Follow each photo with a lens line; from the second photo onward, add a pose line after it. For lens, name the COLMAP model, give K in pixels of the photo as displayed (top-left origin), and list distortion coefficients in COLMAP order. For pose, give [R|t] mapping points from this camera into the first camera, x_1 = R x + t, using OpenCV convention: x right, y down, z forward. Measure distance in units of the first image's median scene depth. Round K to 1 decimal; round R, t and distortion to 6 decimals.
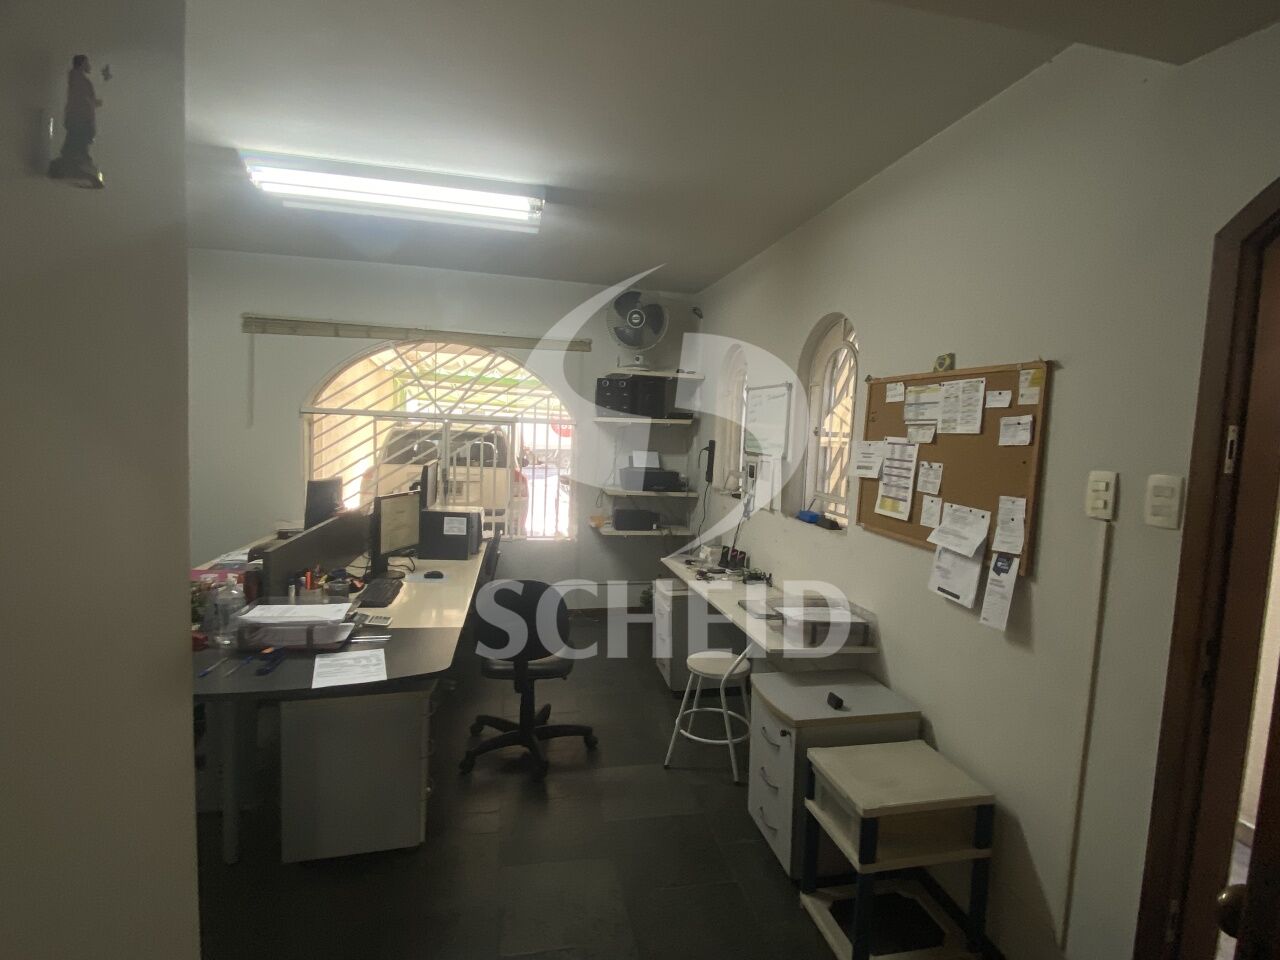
lens RADIAL K [[636.9, 0, 640.0], [0, 636.9, 480.0], [0, 0, 1]] dist [-0.000739, -0.012811]
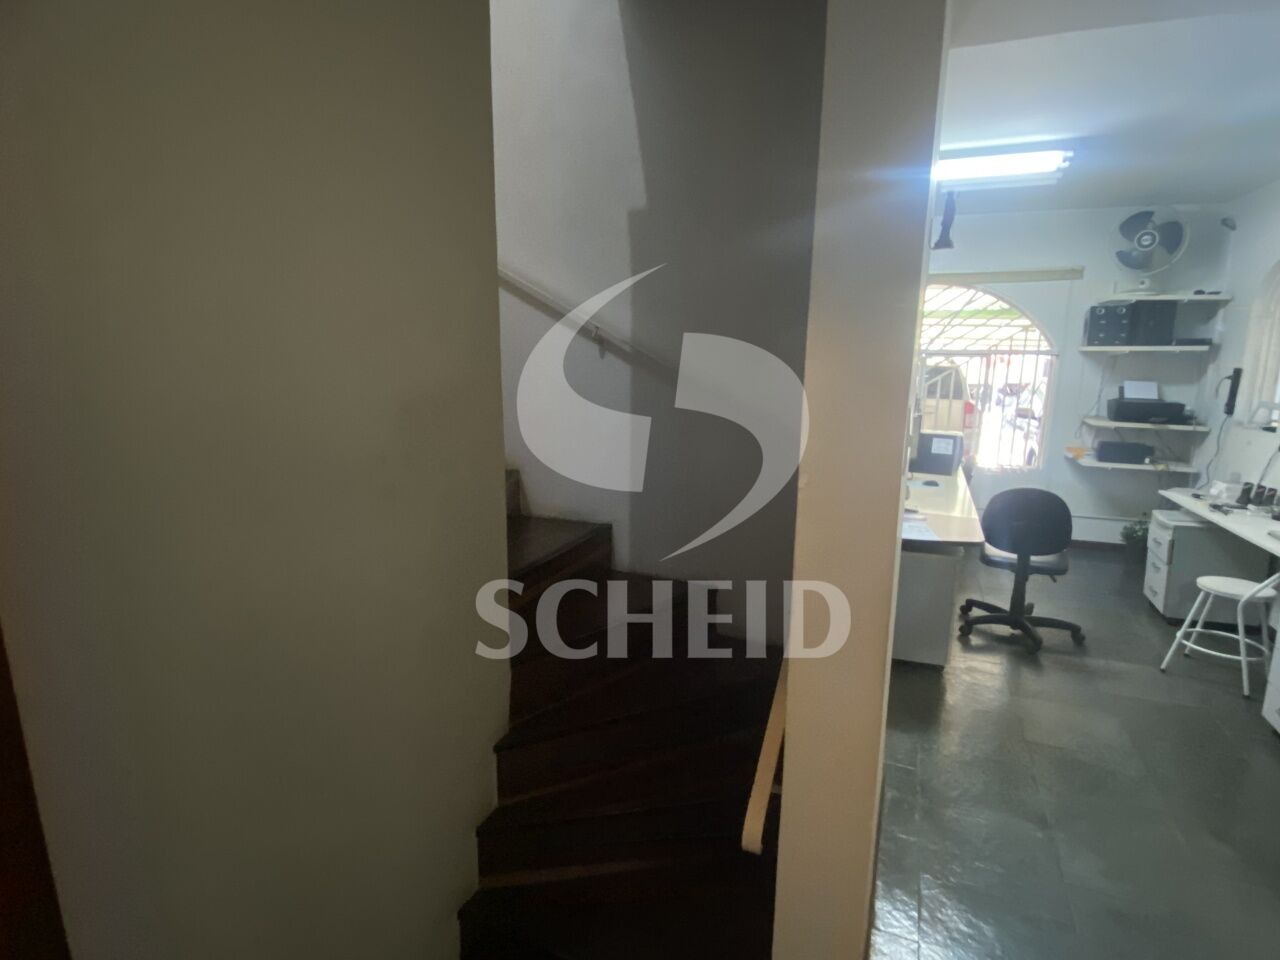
lens RADIAL K [[636.9, 0, 640.0], [0, 636.9, 480.0], [0, 0, 1]] dist [-0.000739, -0.012811]
pose [[0.819207, 0.076065, -0.568432, -0.063899], [-0.019211, 0.994249, 0.105359, 0.018082], [0.573177, -0.075391, 0.815956, -0.233011]]
